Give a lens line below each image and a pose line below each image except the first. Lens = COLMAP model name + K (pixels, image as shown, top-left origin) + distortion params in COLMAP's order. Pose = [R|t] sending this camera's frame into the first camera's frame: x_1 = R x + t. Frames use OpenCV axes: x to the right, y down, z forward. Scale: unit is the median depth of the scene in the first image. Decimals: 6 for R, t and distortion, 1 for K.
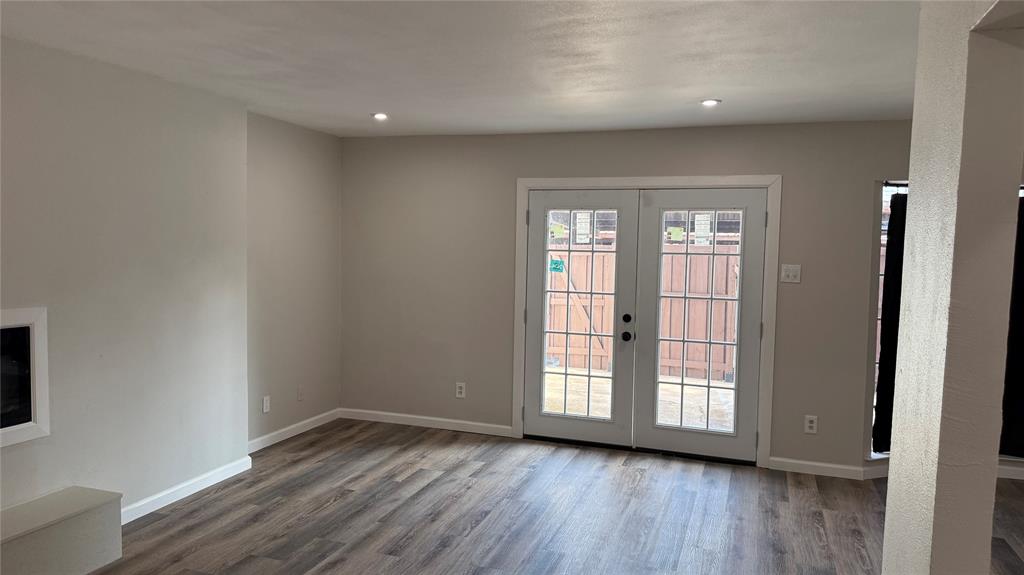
lens RADIAL K [[729.4, 0, 504.3], [0, 729.4, 283.9], [0, 0, 1]] dist [0.048358, -0.056441]
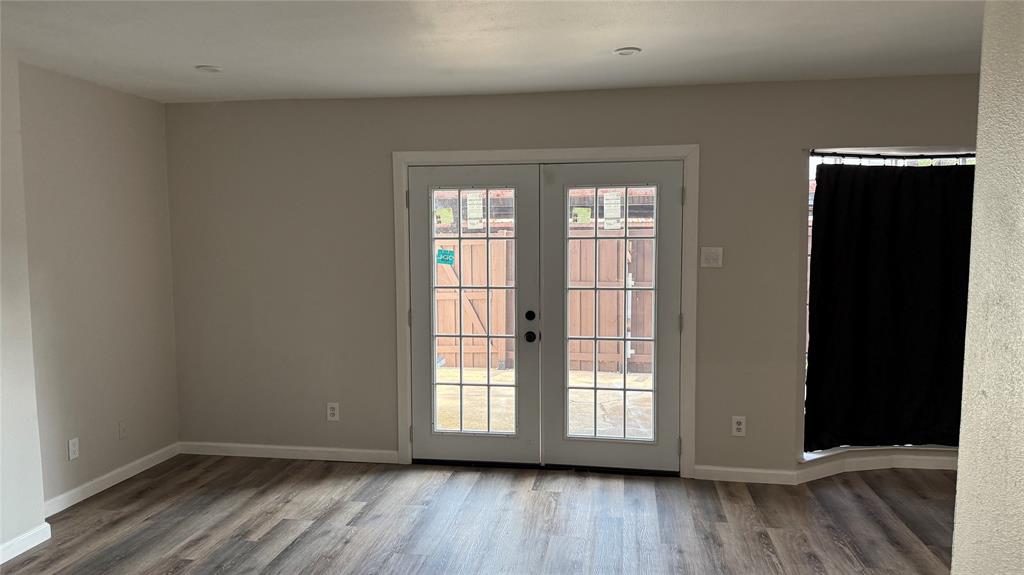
lens RADIAL K [[729.4, 0, 513.0], [0, 729.4, 285.3], [0, 0, 1]] dist [0.048358, -0.056441]
pose [[0.982757, -0.039387, 0.180659, -0.004587], [0.036638, 0.999157, 0.018528, -0.005274], [-0.181237, -0.011589, 0.983371, 0.182350]]
